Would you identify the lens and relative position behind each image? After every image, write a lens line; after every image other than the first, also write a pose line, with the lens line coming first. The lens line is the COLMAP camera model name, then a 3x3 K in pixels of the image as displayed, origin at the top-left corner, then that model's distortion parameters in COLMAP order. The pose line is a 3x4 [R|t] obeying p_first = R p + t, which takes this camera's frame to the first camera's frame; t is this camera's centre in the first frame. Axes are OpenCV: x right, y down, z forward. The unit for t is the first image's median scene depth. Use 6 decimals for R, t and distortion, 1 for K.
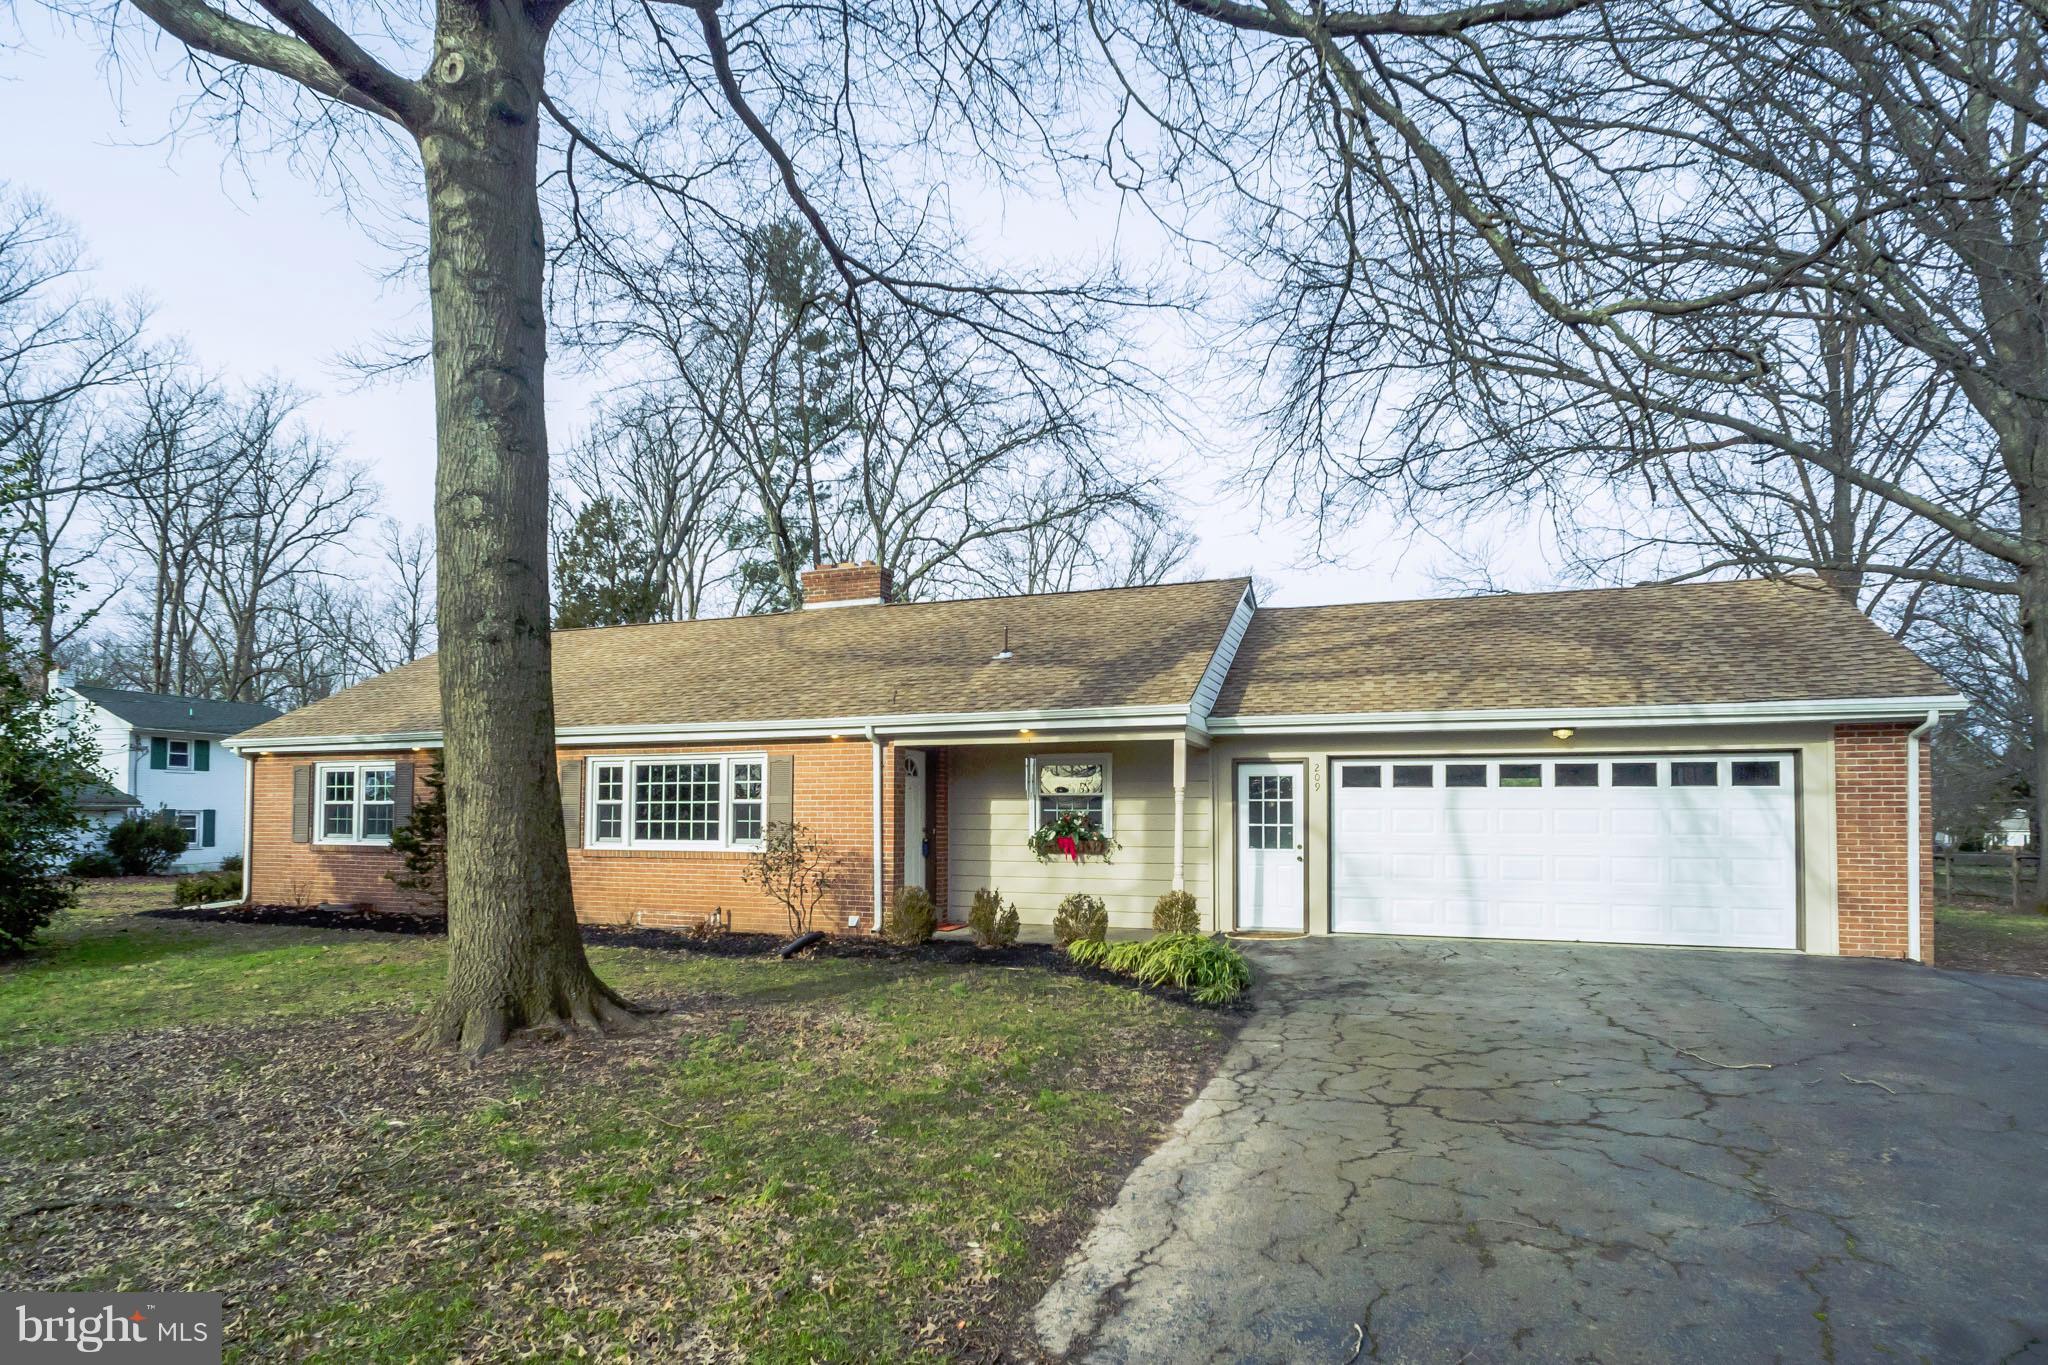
lens RADIAL K [[1043.3, 0, 1025.0], [0, 1043.3, 713.9], [0, 0, 1]] dist [-0.006594, -0.000541]
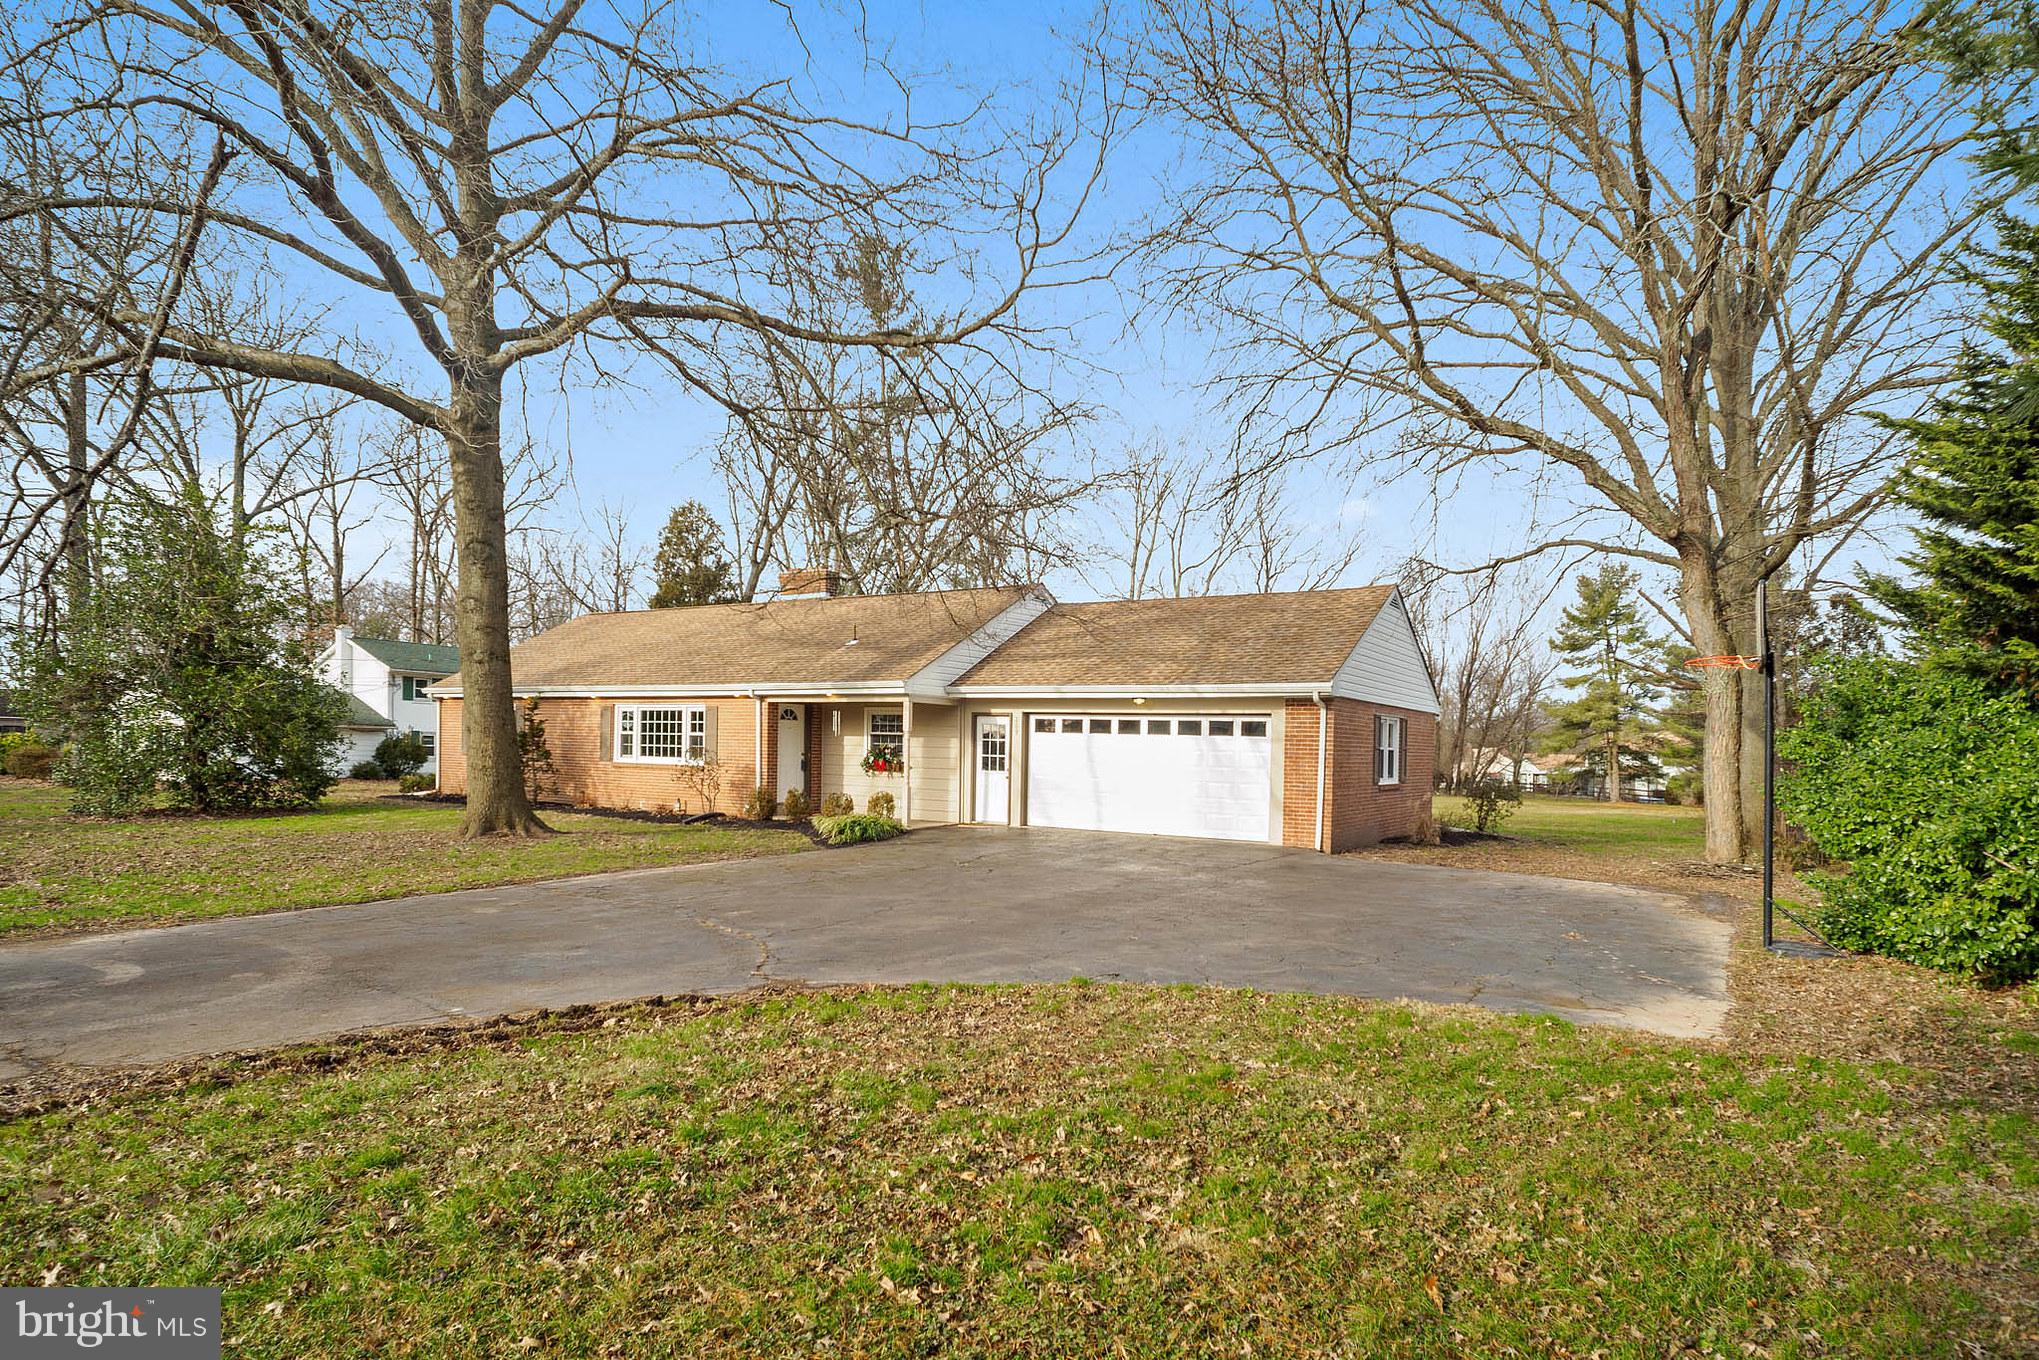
lens RADIAL K [[1107.6, 0, 1019.5], [0, 1107.6, 680.0], [0, 0, 1]] dist [-0.003921, -0.001167]
pose [[0.978285, 0.008982, -0.207072, 0.579020], [-0.002032, 0.999428, 0.033749, -0.058580], [0.207257, -0.032596, 0.977743, -0.568094]]
